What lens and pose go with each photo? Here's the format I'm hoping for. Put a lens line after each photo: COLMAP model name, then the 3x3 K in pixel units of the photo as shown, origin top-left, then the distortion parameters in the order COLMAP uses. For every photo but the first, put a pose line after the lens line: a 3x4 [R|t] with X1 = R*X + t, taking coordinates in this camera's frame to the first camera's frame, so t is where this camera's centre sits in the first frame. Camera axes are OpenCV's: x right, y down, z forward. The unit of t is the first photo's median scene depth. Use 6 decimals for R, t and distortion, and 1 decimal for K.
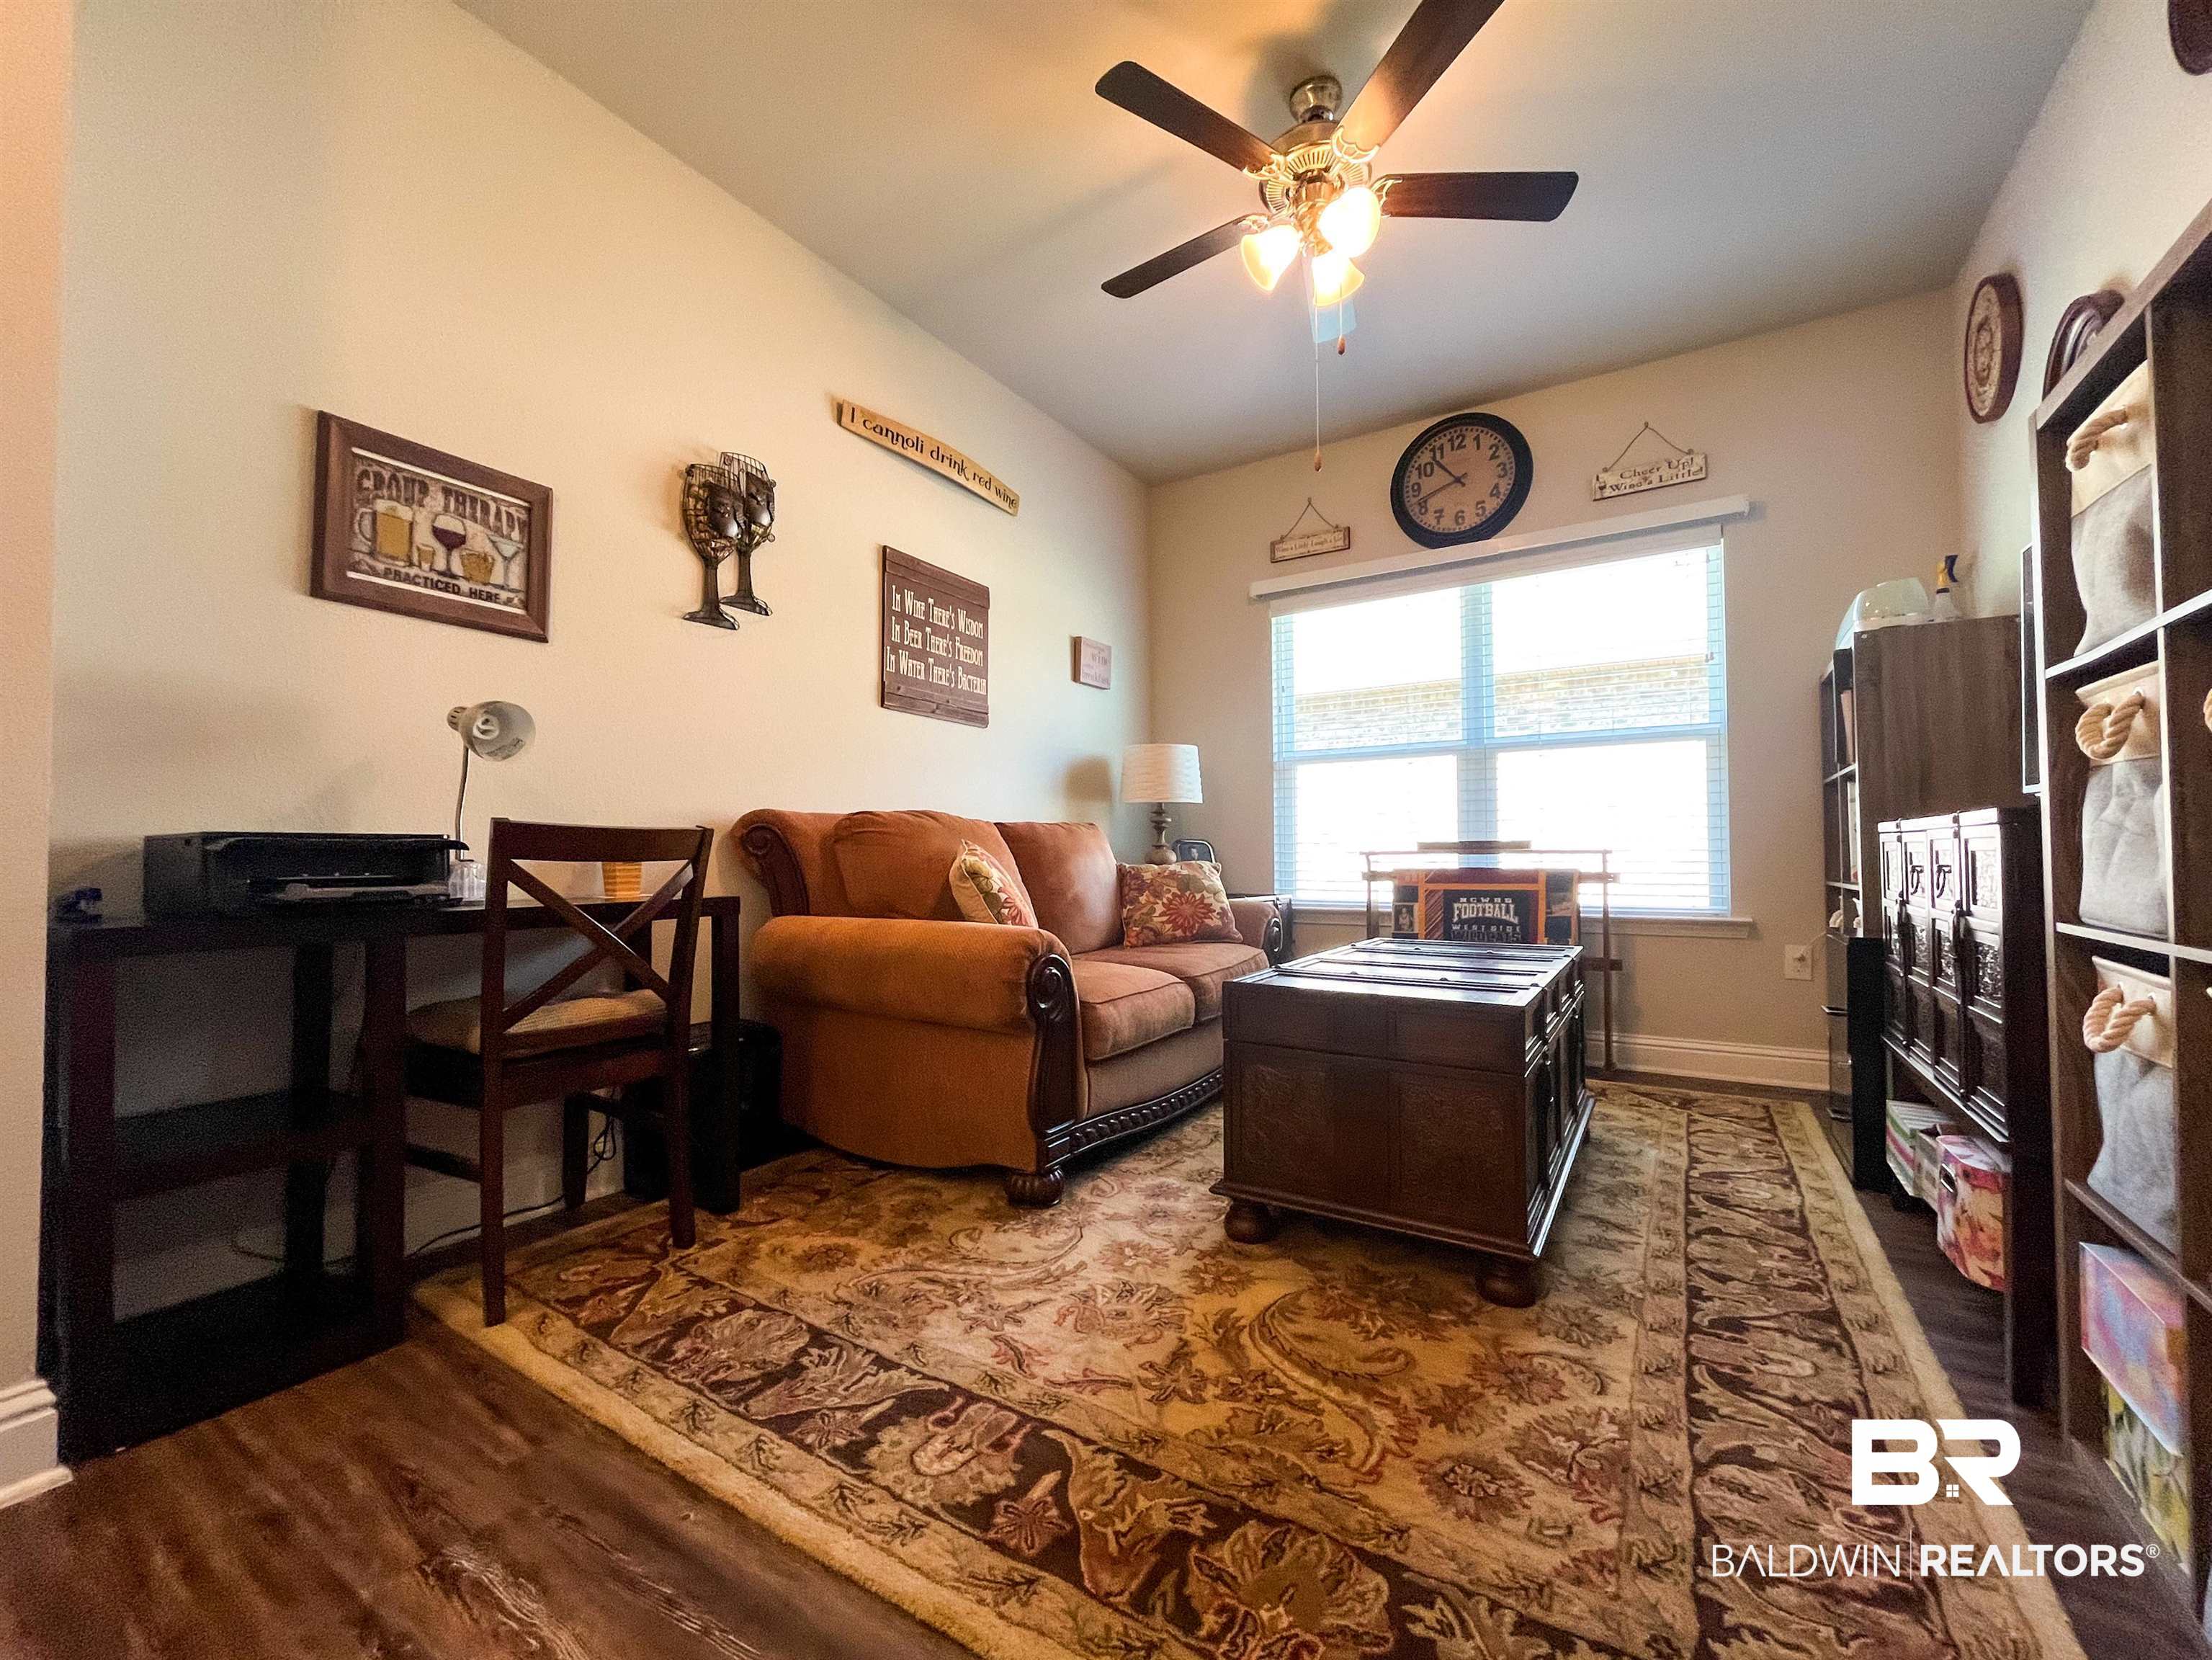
lens RADIAL K [[903.4, 0, 1094.9], [0, 903.4, 830.7], [0, 0, 1]] dist [-0.003280, 0.000354]
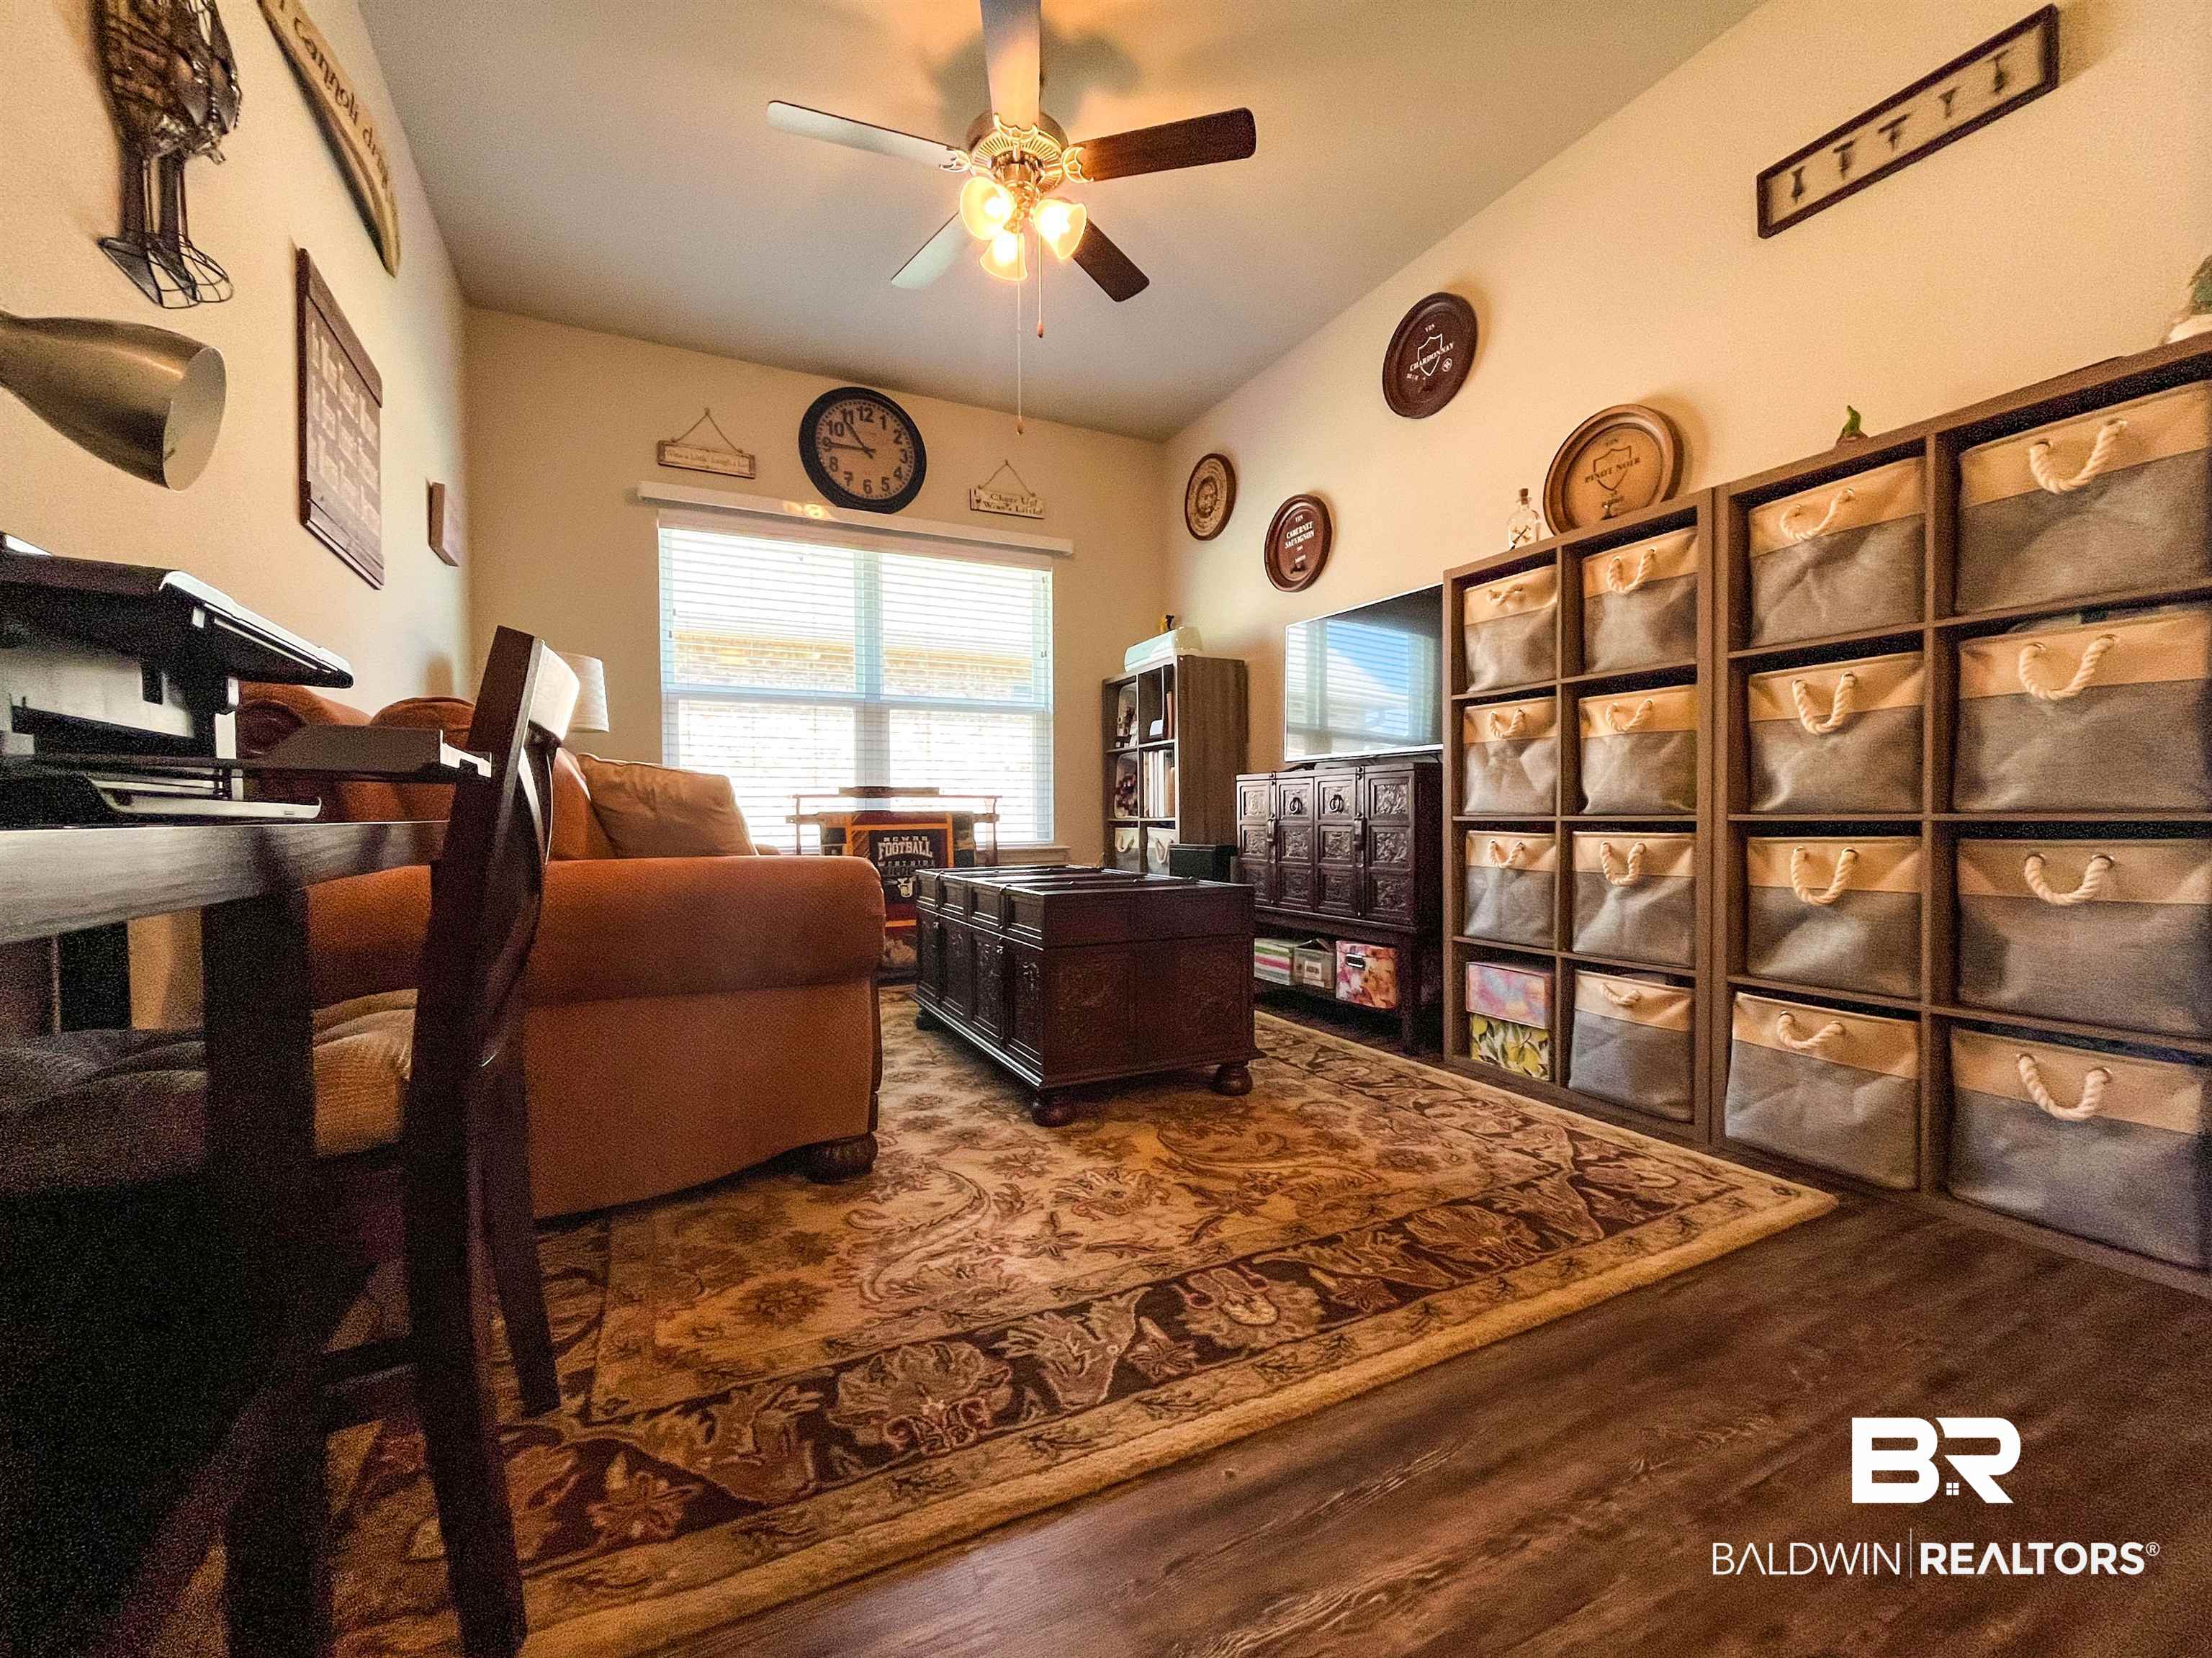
lens RADIAL K [[903.2, 0, 1090.8], [0, 903.2, 830.3], [0, 0, 1]] dist [-0.003280, 0.000354]
pose [[0.521953, -0.010397, 0.852911, -0.853454], [-0.019686, 0.999513, 0.024231, 0.072050], [-0.852747, -0.029438, 0.521494, 0.448771]]
